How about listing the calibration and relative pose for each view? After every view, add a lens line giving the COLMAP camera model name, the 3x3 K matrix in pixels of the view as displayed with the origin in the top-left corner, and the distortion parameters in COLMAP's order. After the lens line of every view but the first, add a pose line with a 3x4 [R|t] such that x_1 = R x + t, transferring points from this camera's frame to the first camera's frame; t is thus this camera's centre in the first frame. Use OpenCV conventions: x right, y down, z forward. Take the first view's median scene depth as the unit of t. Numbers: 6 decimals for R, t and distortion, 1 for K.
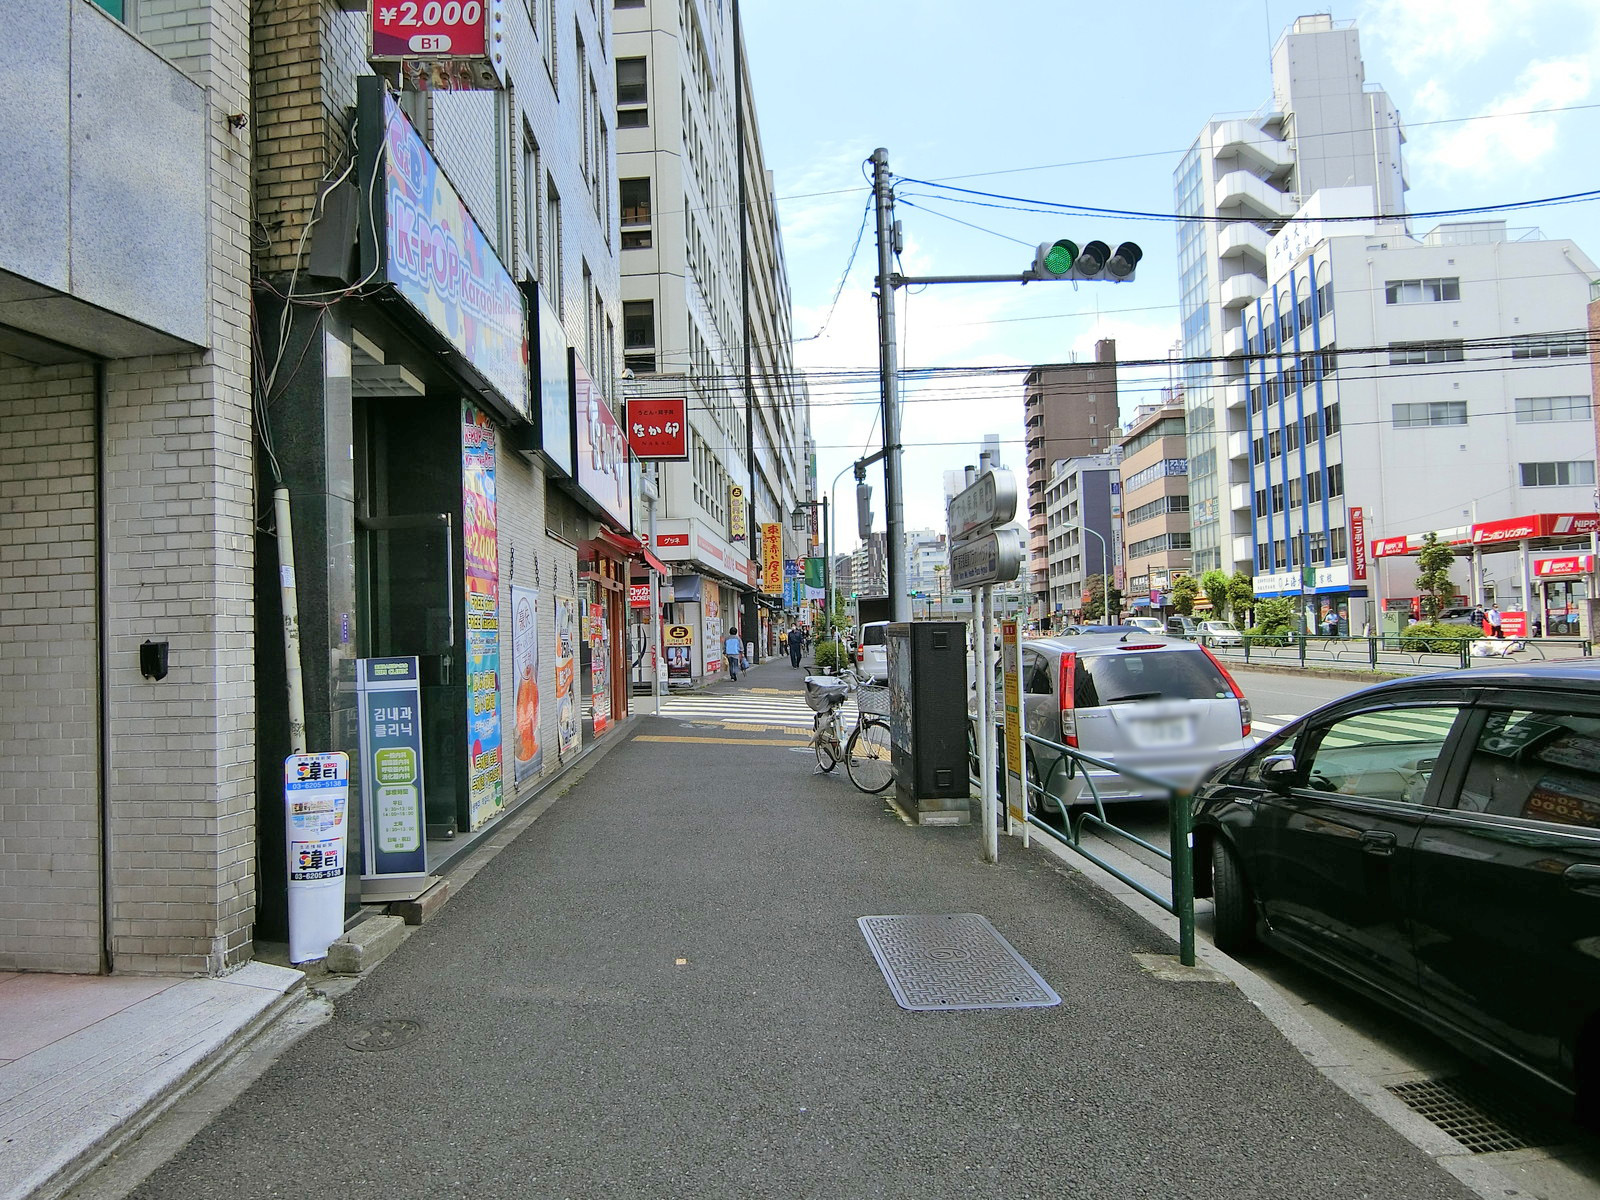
lens RADIAL K [[973.5, 0, 799.8], [0, 973.5, 598.7], [0, 0, 1]] dist [-0.018878, -0.005077]
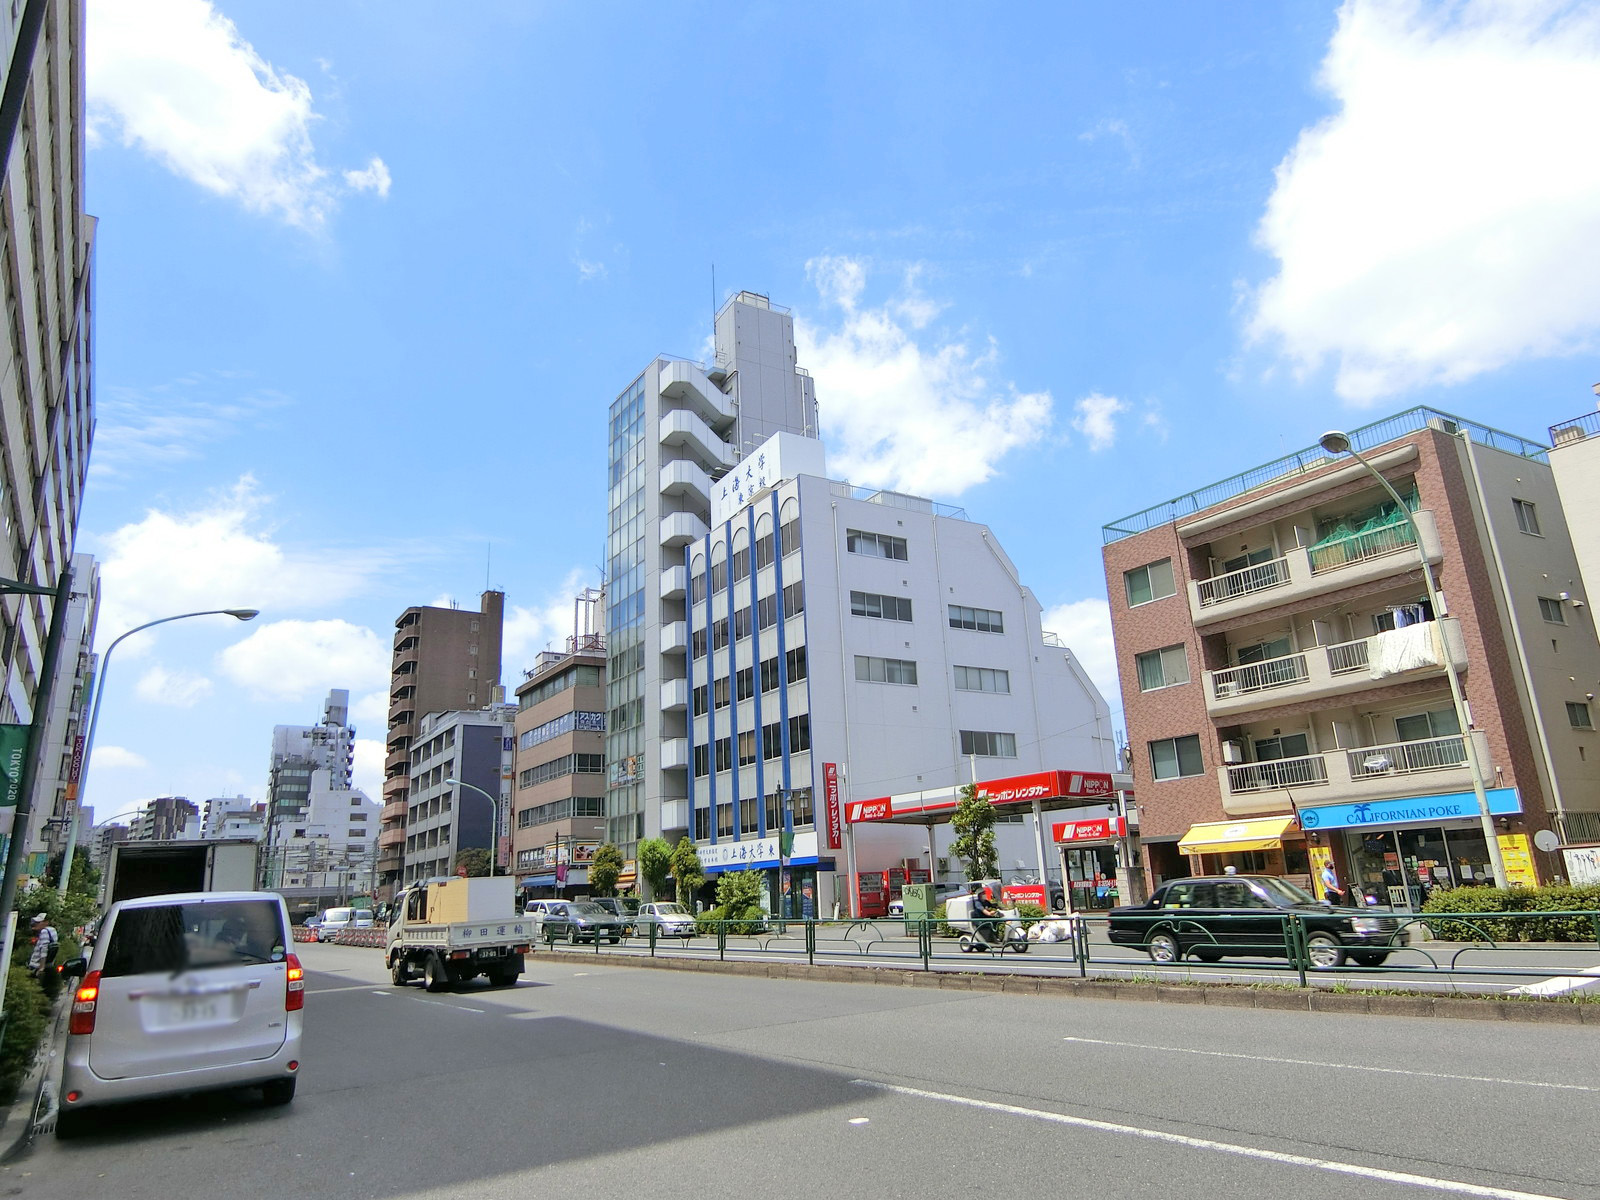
lens RADIAL K [[973.5, 0, 803.5], [0, 973.5, 608.4], [0, 0, 1]] dist [-0.018878, -0.005077]
pose [[0.794249, 0.165581, 0.584595, 0.019782], [0.000667, 0.961912, -0.273358, 0.008081], [-0.607592, 0.217504, 0.763887, 0.255049]]
